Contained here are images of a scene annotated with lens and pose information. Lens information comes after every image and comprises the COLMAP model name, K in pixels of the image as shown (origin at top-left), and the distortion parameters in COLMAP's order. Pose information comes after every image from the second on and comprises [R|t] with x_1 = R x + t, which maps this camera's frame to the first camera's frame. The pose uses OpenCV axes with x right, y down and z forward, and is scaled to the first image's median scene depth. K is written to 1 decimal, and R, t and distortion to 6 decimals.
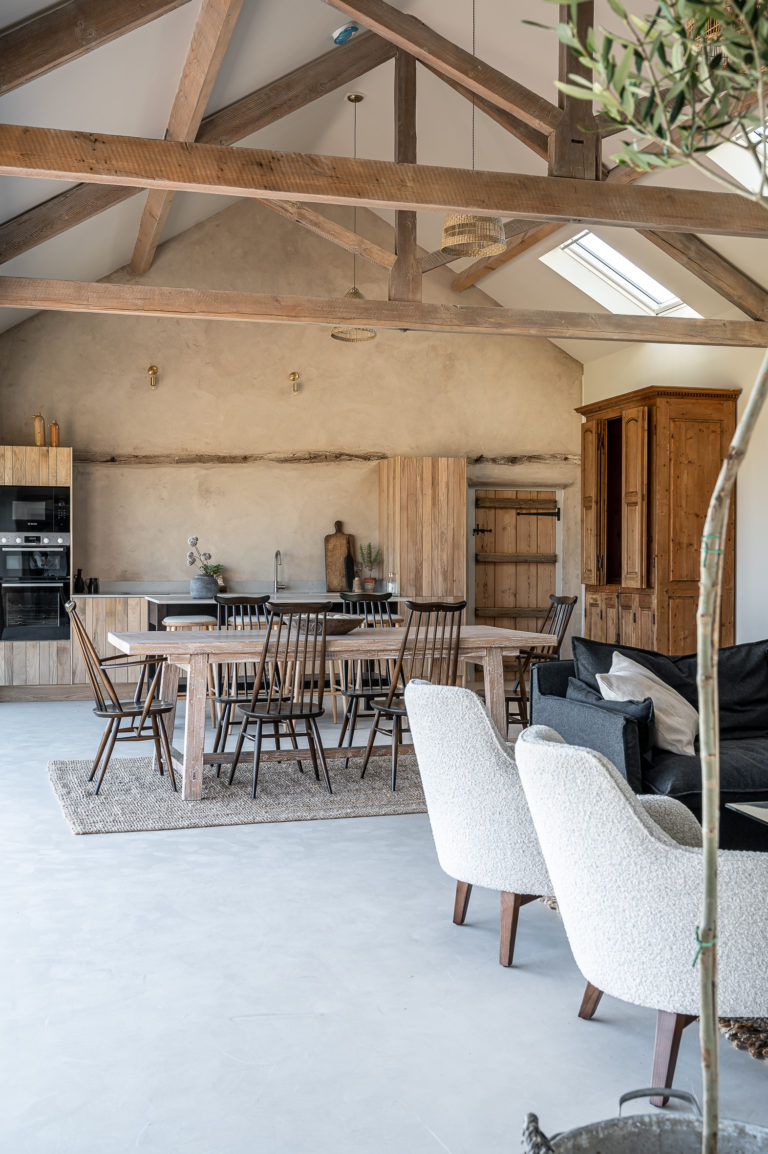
lens RADIAL K [[1219.3, 0, 455.1], [0, 1219.3, 671.0], [0, 0, 1]] dist [-0.000559, 0.000000]
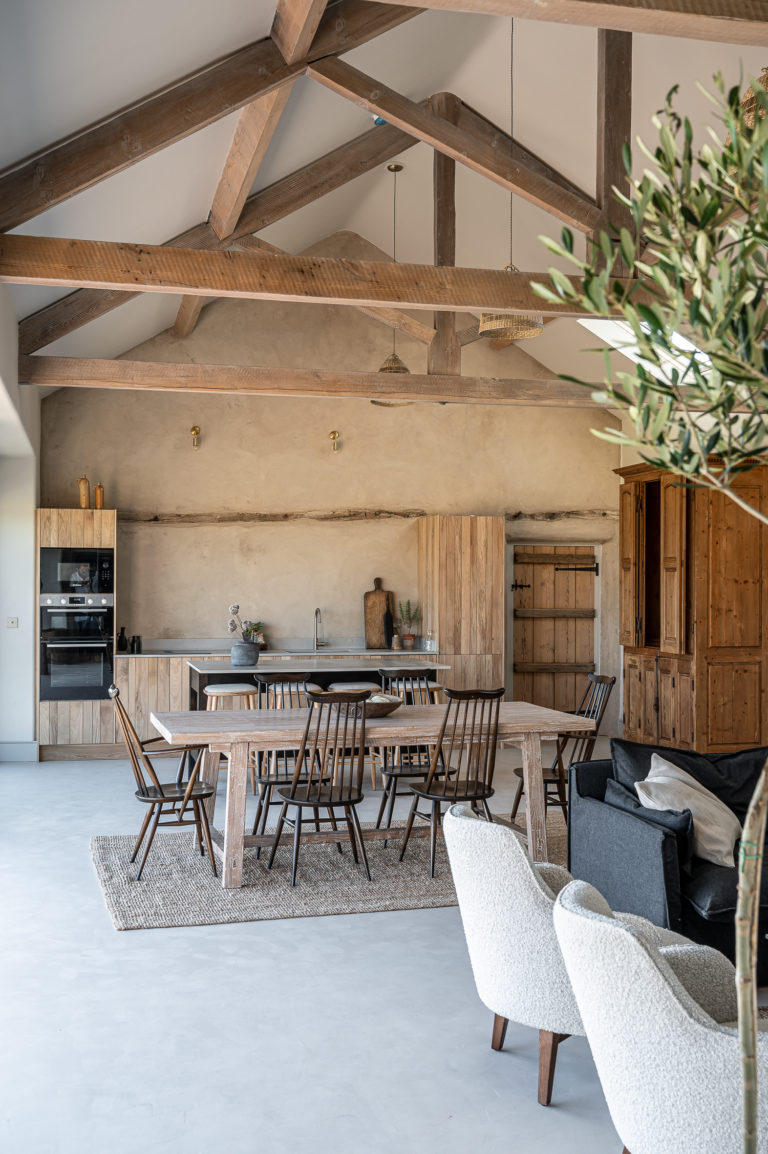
lens RADIAL K [[1219.3, 0, 456.6], [0, 1219.3, 526.6], [0, 0, 1]] dist [-0.000559, 0.000000]
pose [[0.999535, 0.000196, -0.030482, 0.000113], [-0.000734, 0.999844, -0.017642, -0.170727], [0.030474, 0.017656, 0.999380, -0.006097]]
